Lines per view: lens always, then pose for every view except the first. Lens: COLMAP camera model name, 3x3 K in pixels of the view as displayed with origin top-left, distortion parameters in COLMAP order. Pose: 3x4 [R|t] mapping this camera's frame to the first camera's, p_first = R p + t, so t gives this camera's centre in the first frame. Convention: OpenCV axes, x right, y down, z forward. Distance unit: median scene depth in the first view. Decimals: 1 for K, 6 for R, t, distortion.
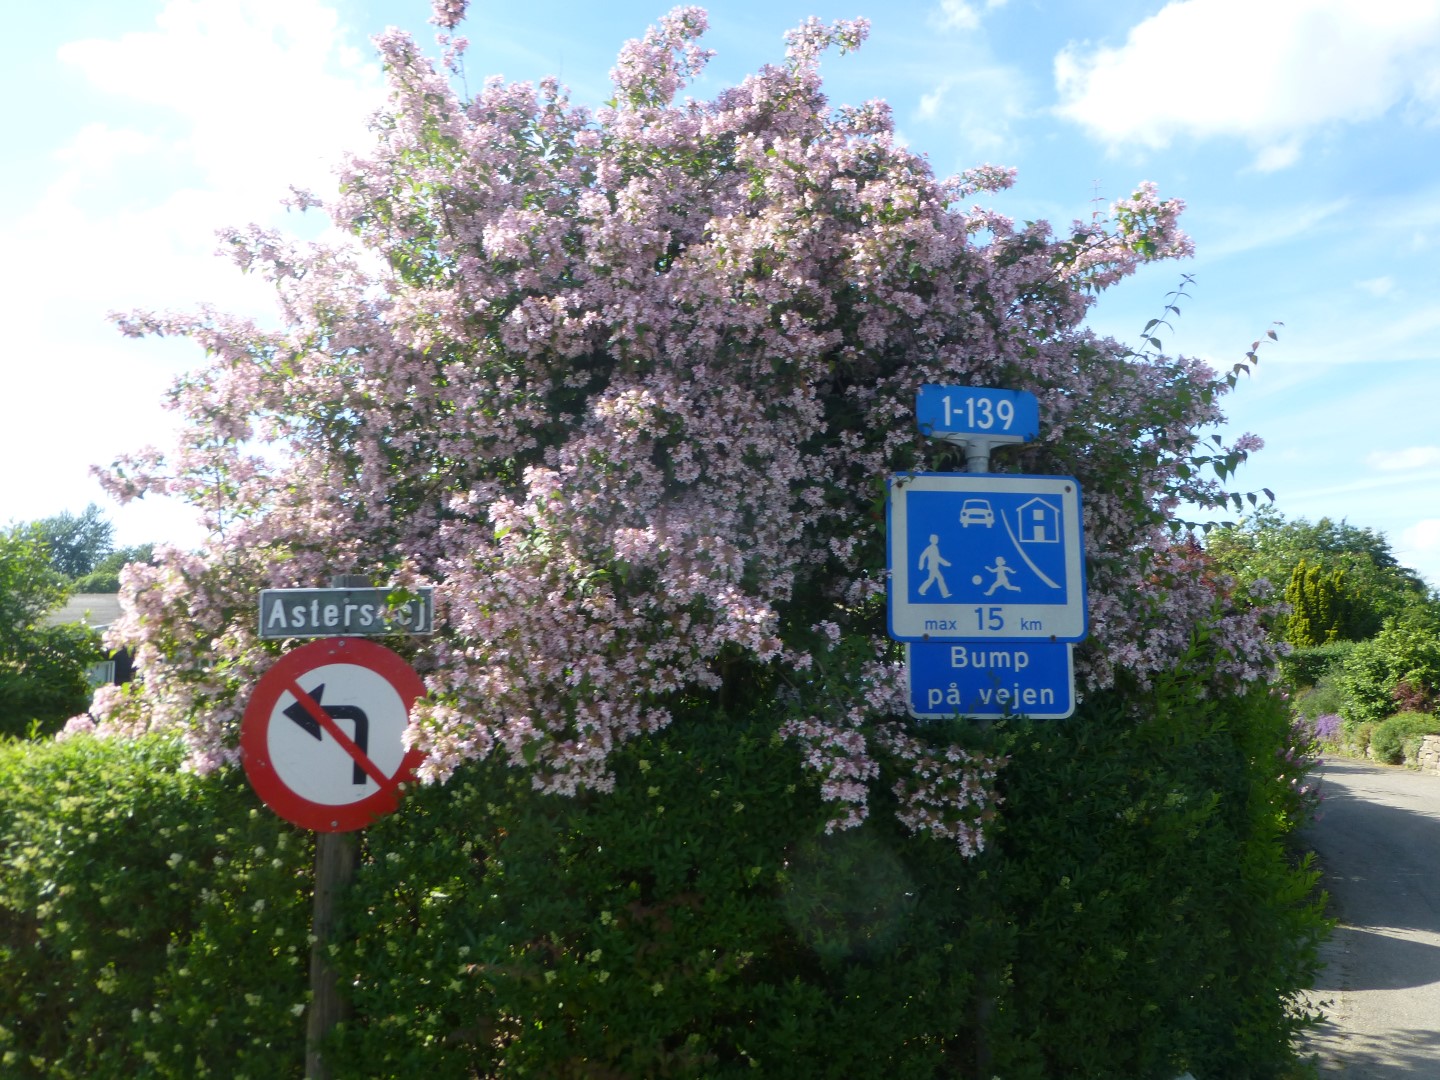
lens RADIAL K [[1192.4, 0, 720.0], [0, 1192.4, 540.0], [0, 0, 1]] dist [0.006257, -0.100280]
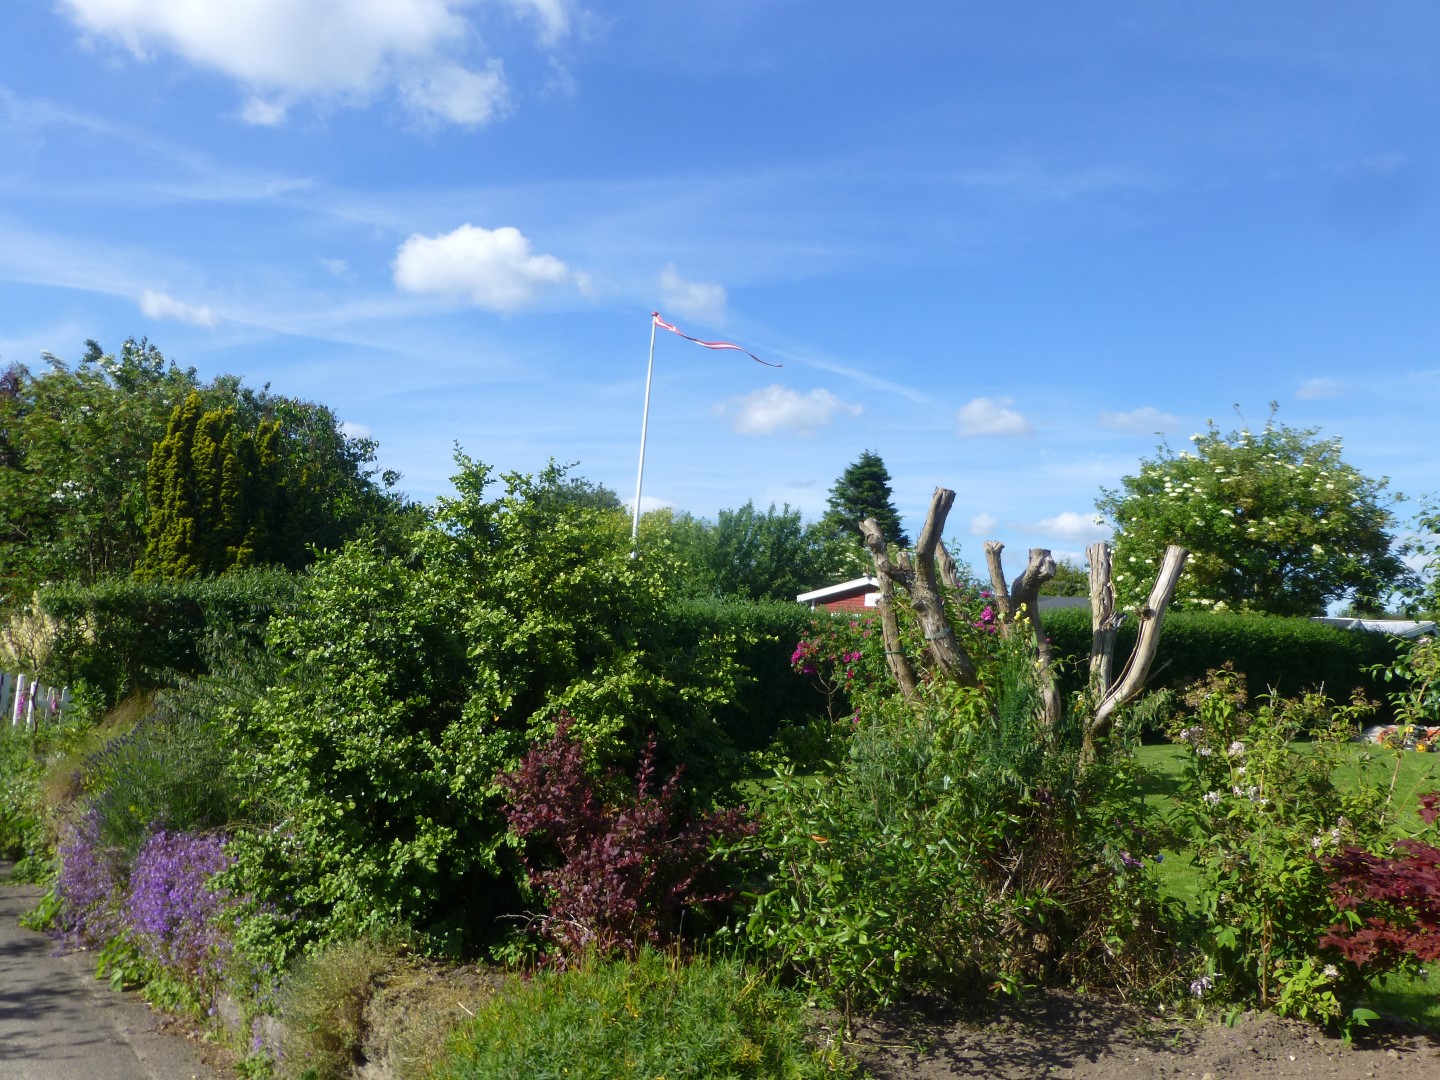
lens RADIAL K [[1192.4, 0, 720.0], [0, 1192.4, 540.0], [0, 0, 1]] dist [0.006257, -0.100280]
pose [[0.654368, 0.087925, 0.751047, 0.317329], [-0.117923, 0.992931, -0.013498, 0.061779], [-0.746924, -0.079733, 0.660111, 0.607940]]
